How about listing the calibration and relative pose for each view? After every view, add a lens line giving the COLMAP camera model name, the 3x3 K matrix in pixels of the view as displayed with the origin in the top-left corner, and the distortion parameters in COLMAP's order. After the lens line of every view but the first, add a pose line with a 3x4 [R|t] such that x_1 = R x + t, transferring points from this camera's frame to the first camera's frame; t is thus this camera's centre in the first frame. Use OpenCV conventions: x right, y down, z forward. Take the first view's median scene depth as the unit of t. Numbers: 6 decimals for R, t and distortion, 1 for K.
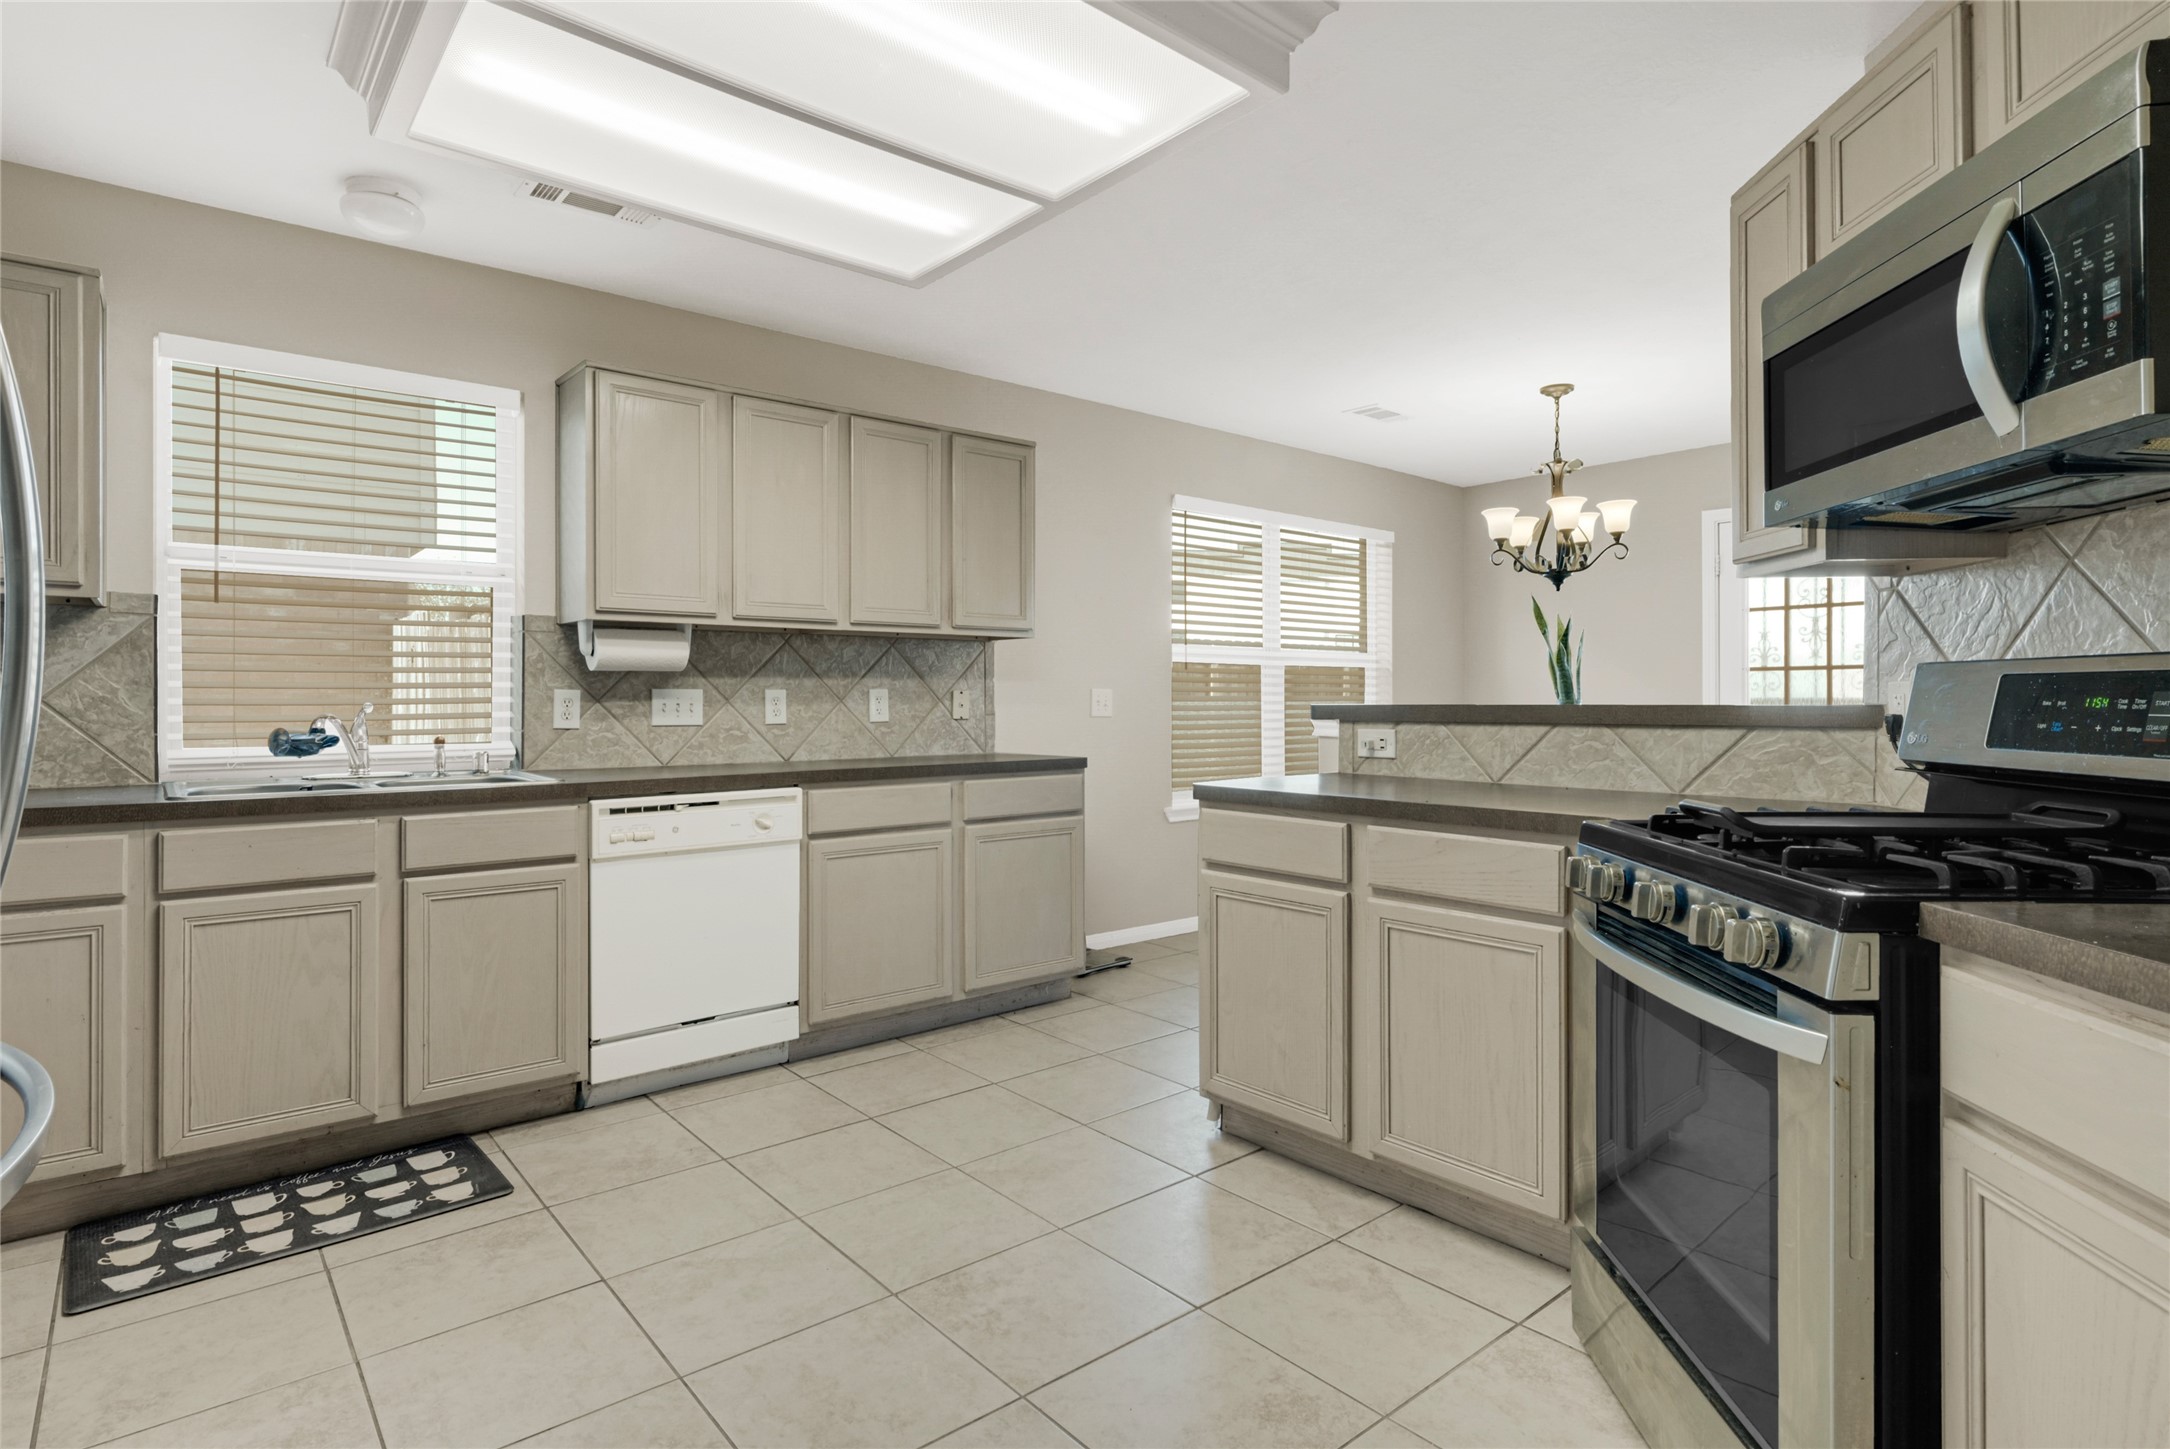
lens RADIAL K [[1127.0, 0, 1083.7], [0, 1127.0, 705.2], [0, 0, 1]] dist [0.004151, 0.000728]
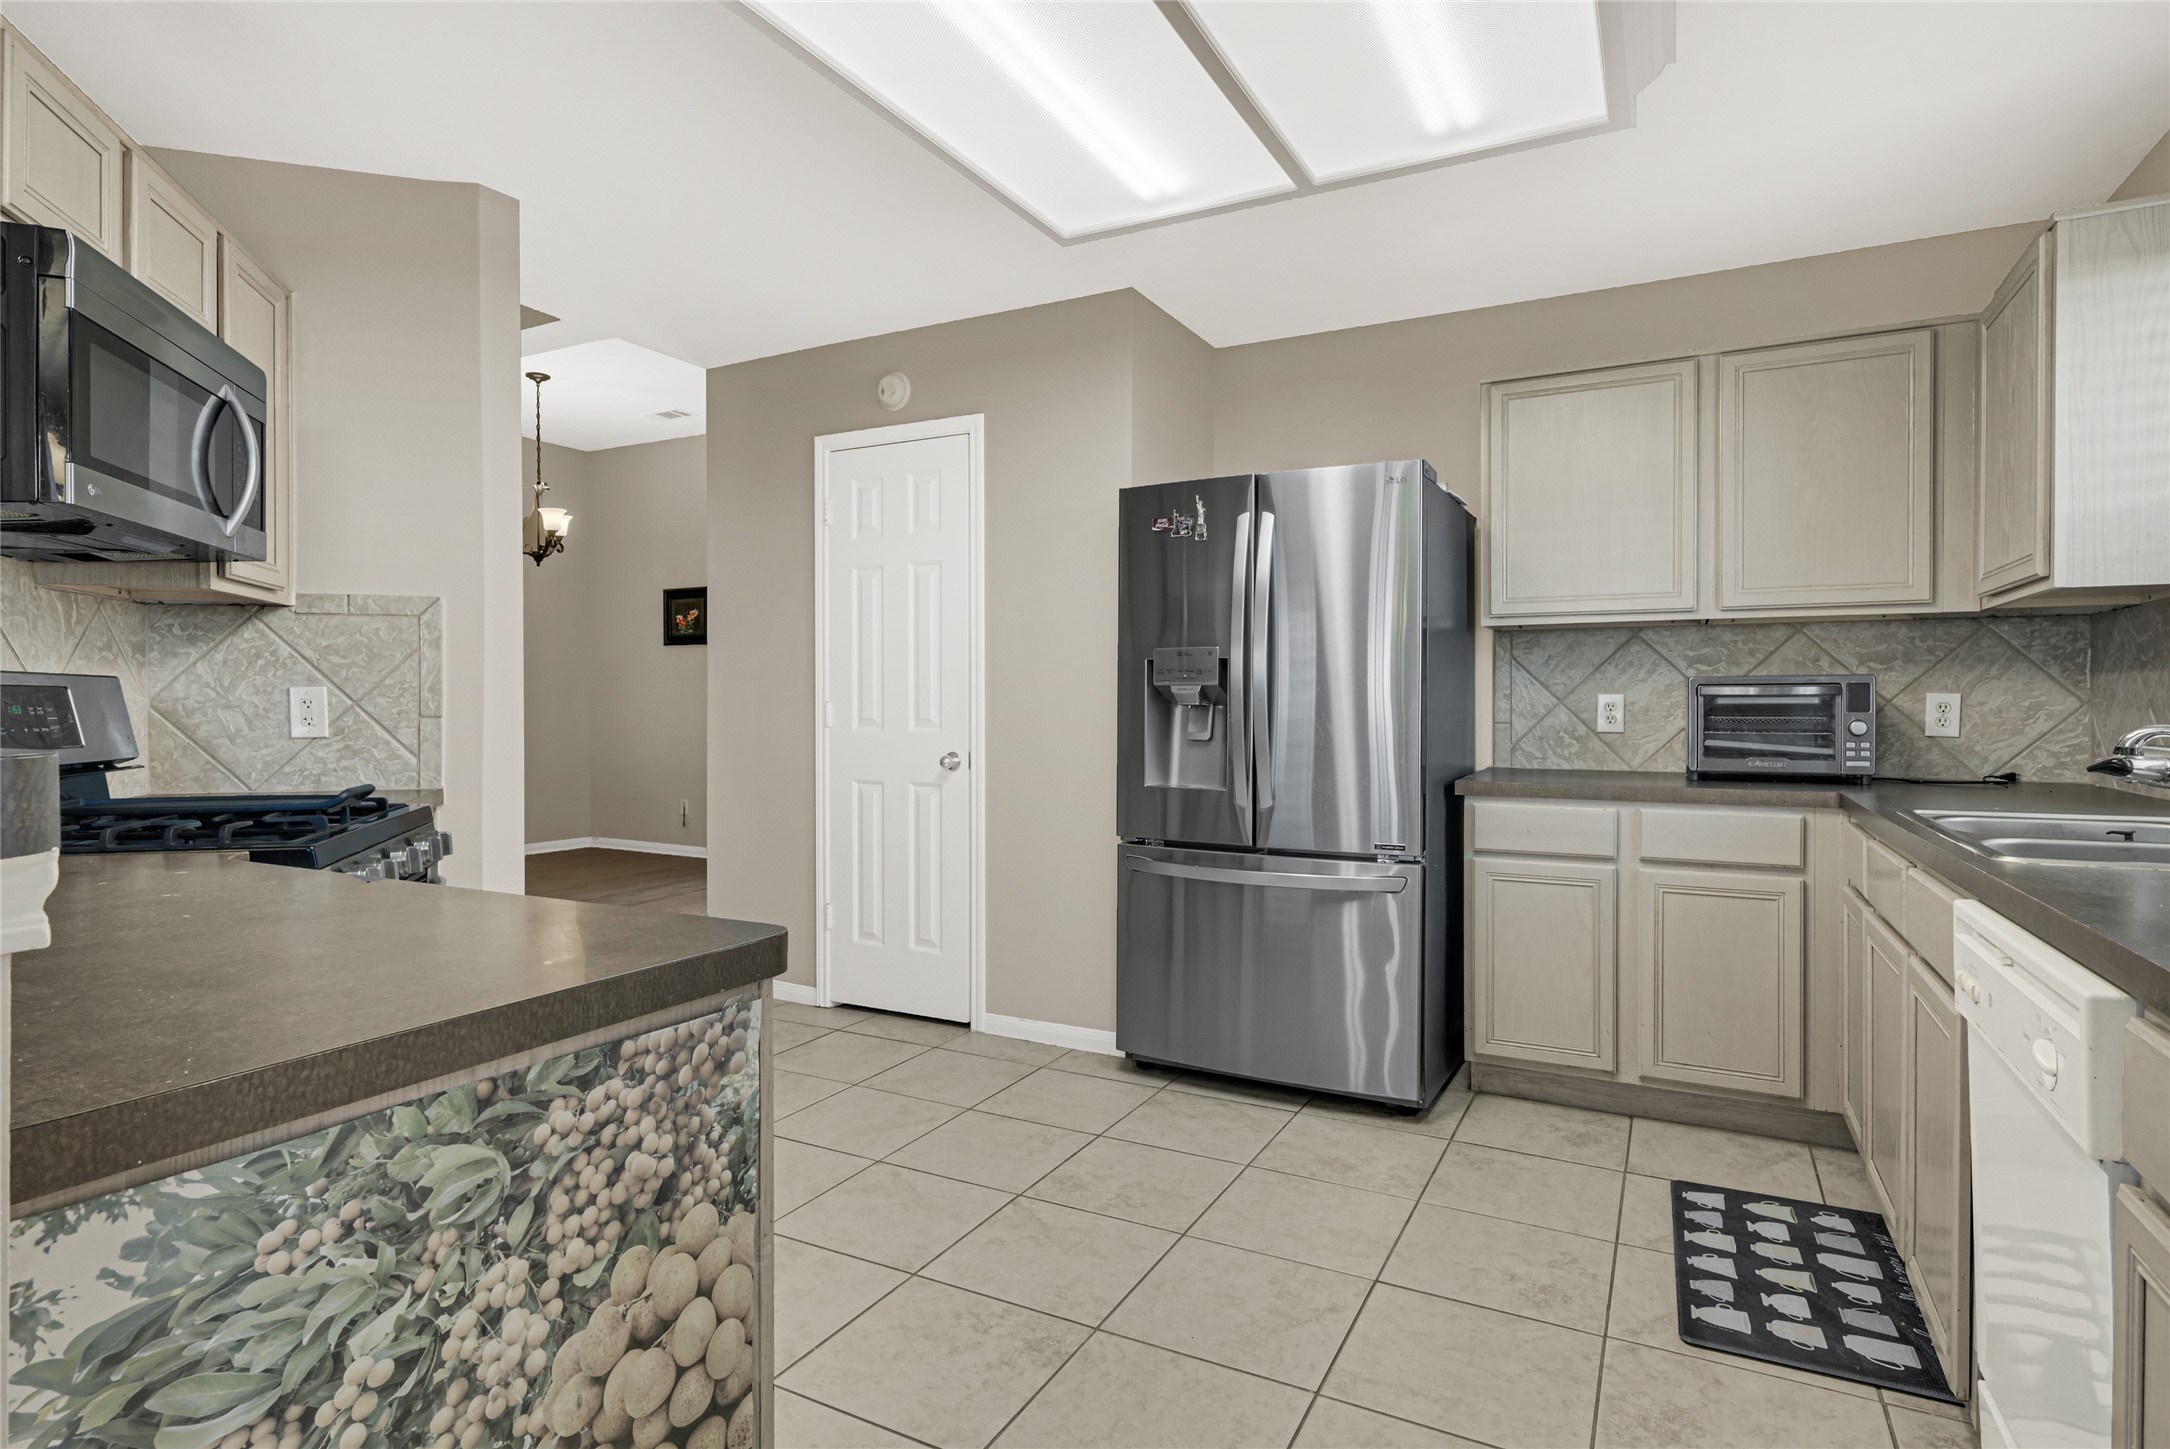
lens RADIAL K [[1127.0, 0, 1065.7], [0, 1127.0, 711.5], [0, 0, 1]] dist [0.004151, 0.000728]
pose [[-0.932518, 0.004594, -0.361094, 0.125067], [0.000119, 0.999923, 0.012414, -0.006853], [0.361123, 0.011533, -0.932447, 1.183167]]
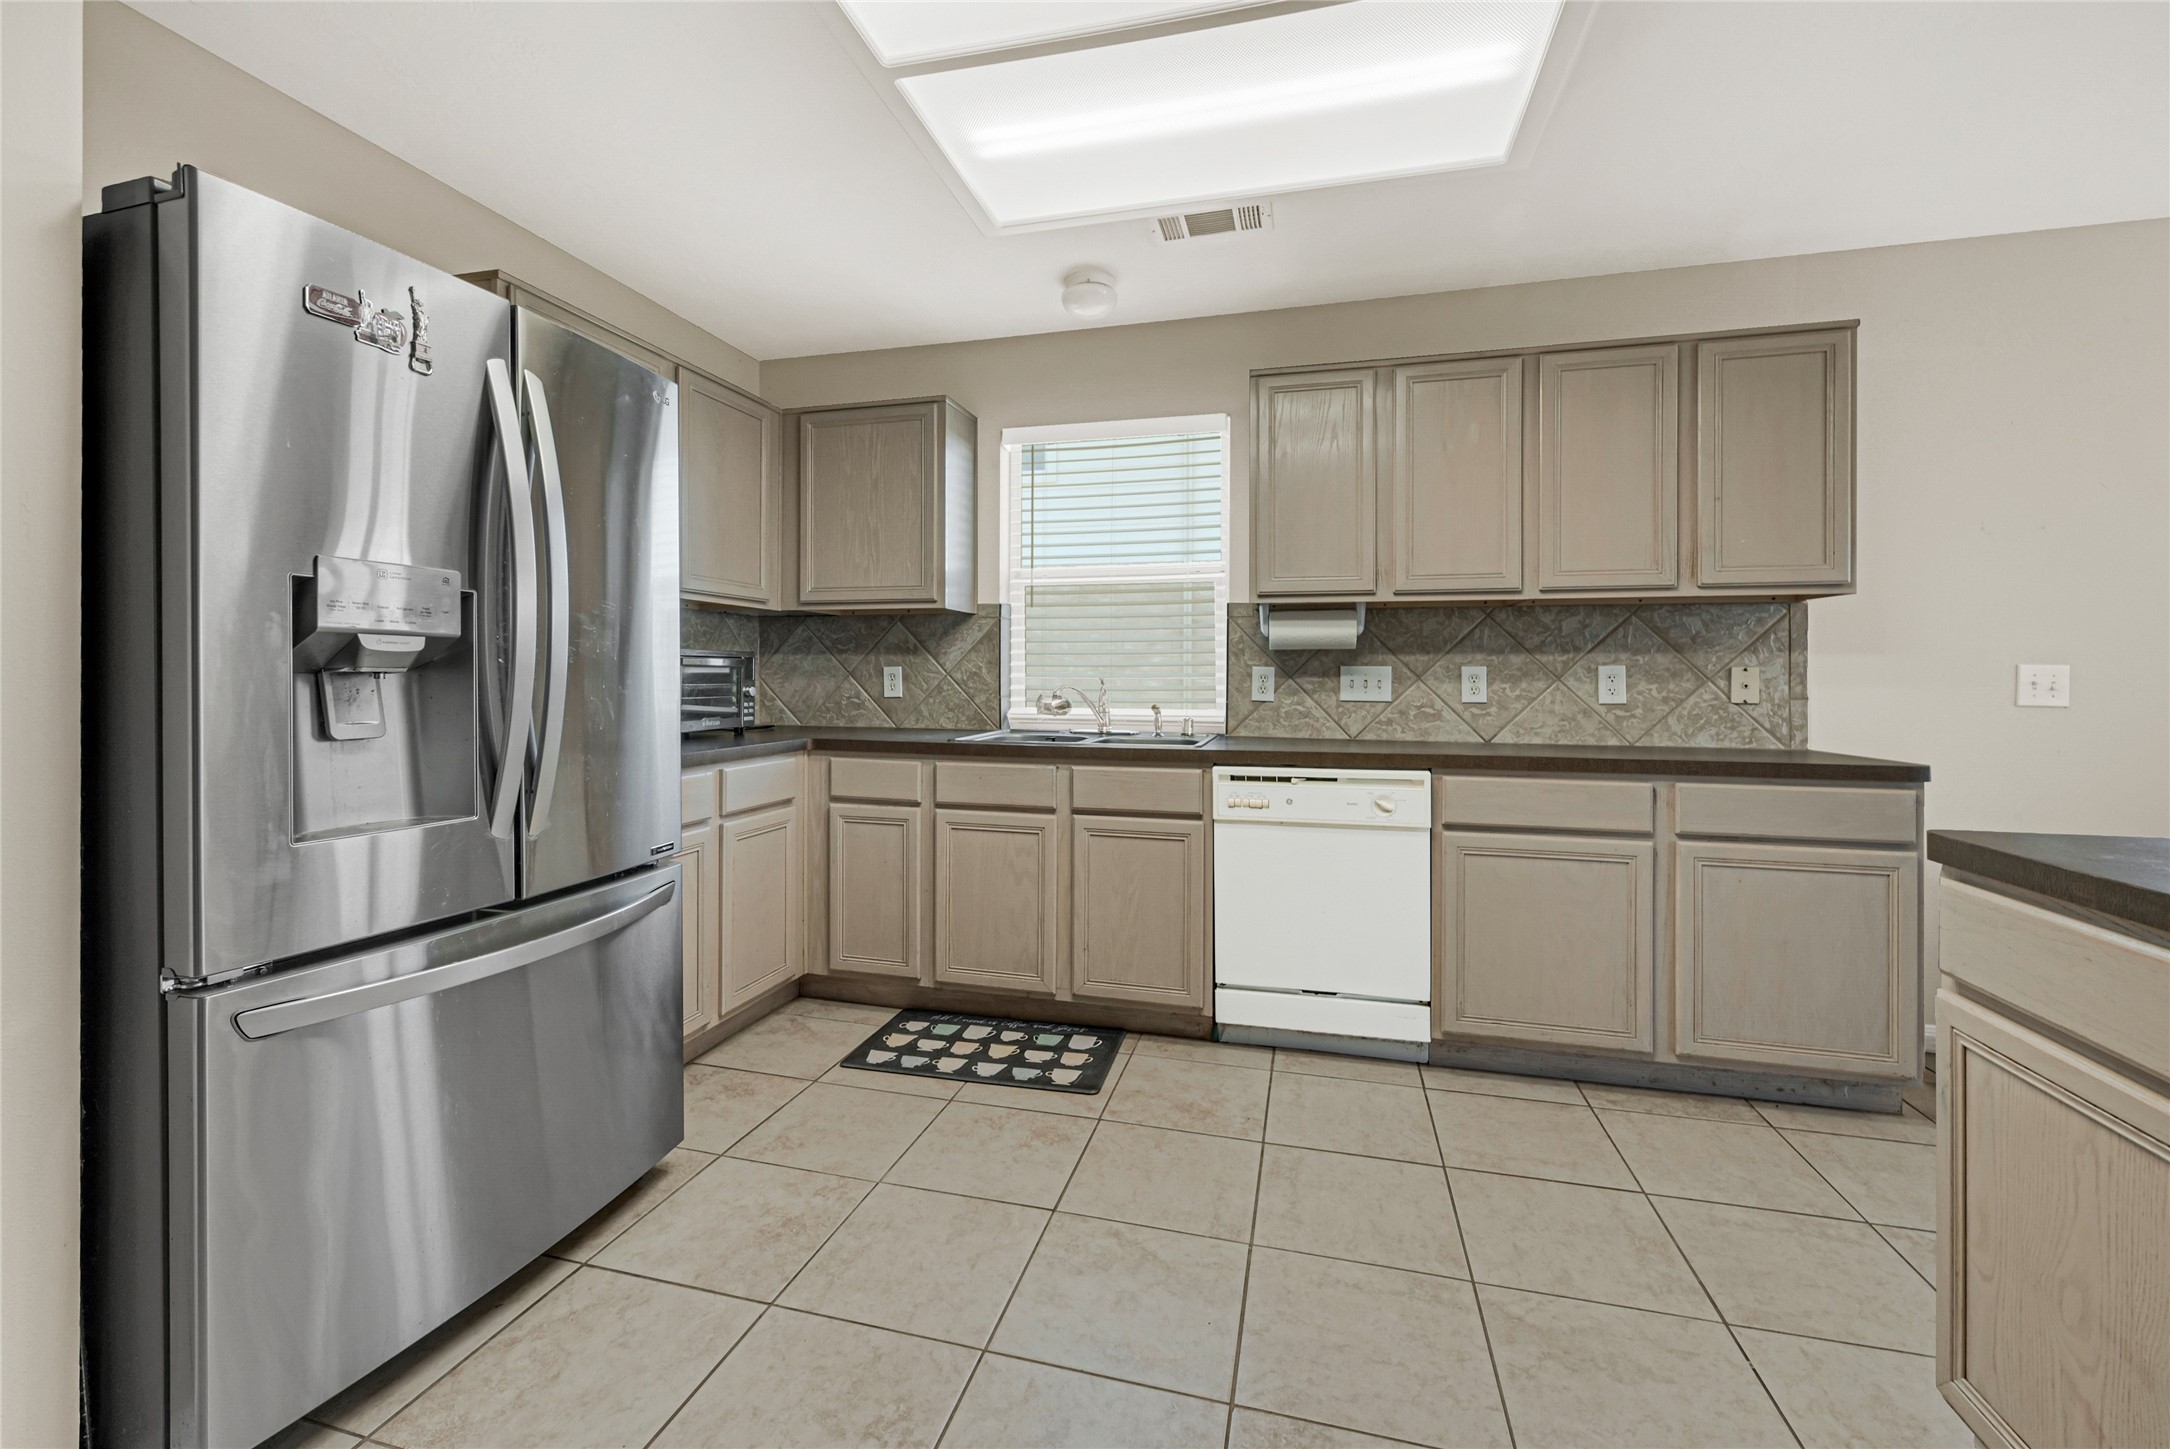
lens RADIAL K [[903.2, 0, 1071.3], [0, 903.2, 680.8], [0, 0, 1]] dist [0.000980, -0.001348]
pose [[0.566585, 0.008970, -0.823955, 0.188652], [-0.010793, 0.999936, 0.003463, -0.000855], [0.823933, 0.006931, 0.566645, 0.336354]]
